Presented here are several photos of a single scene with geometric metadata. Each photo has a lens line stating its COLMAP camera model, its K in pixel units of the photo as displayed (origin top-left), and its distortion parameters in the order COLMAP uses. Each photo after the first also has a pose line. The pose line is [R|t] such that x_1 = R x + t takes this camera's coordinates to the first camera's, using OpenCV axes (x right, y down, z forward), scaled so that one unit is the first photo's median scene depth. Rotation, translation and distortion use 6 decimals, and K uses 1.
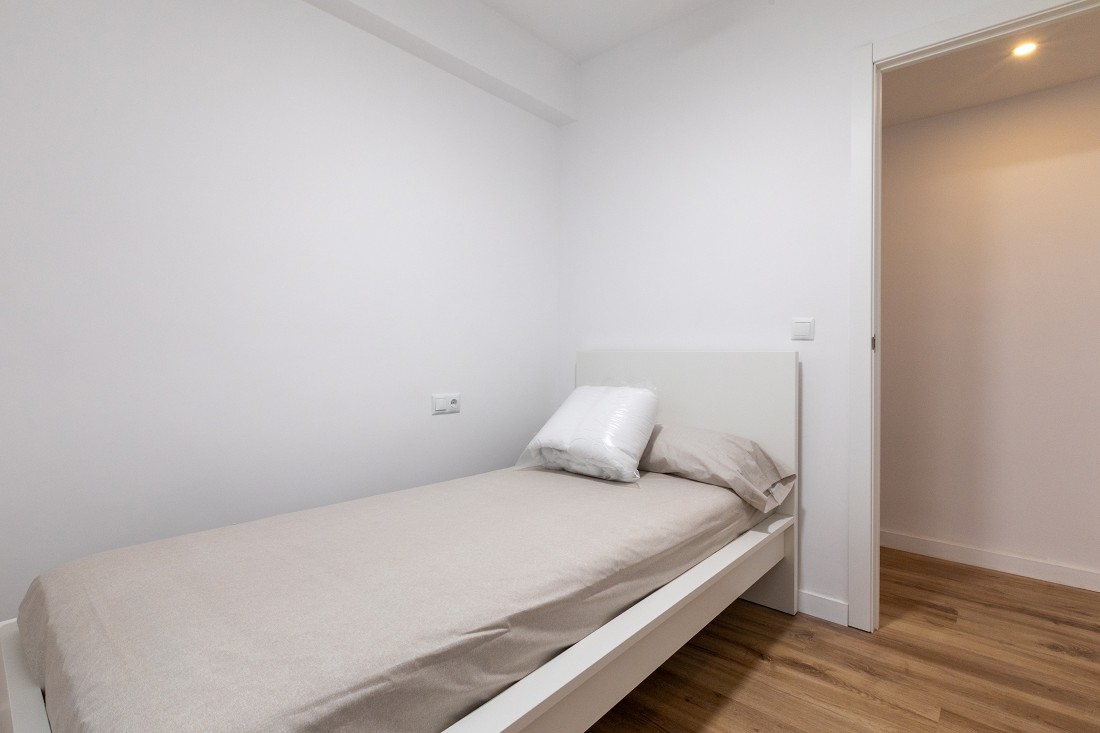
lens RADIAL K [[512.6, 0, 549.3], [0, 512.6, 364.3], [0, 0, 1]] dist [0.004431, -0.002066]
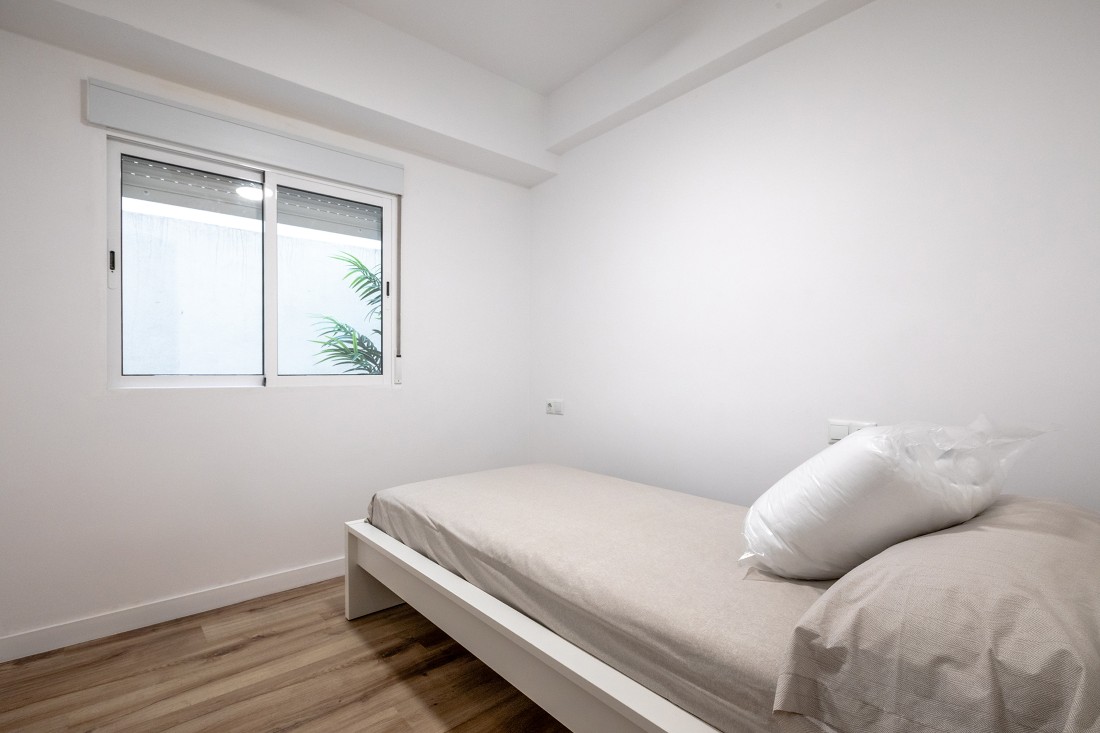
lens RADIAL K [[512.6, 0, 551.9], [0, 512.6, 369.2], [0, 0, 1]] dist [0.004431, -0.002066]
pose [[-0.143517, -0.018862, -0.989468, 1.290703], [-0.008905, 0.999802, -0.017768, -0.006744], [0.989608, 0.006261, -0.143657, 1.307586]]
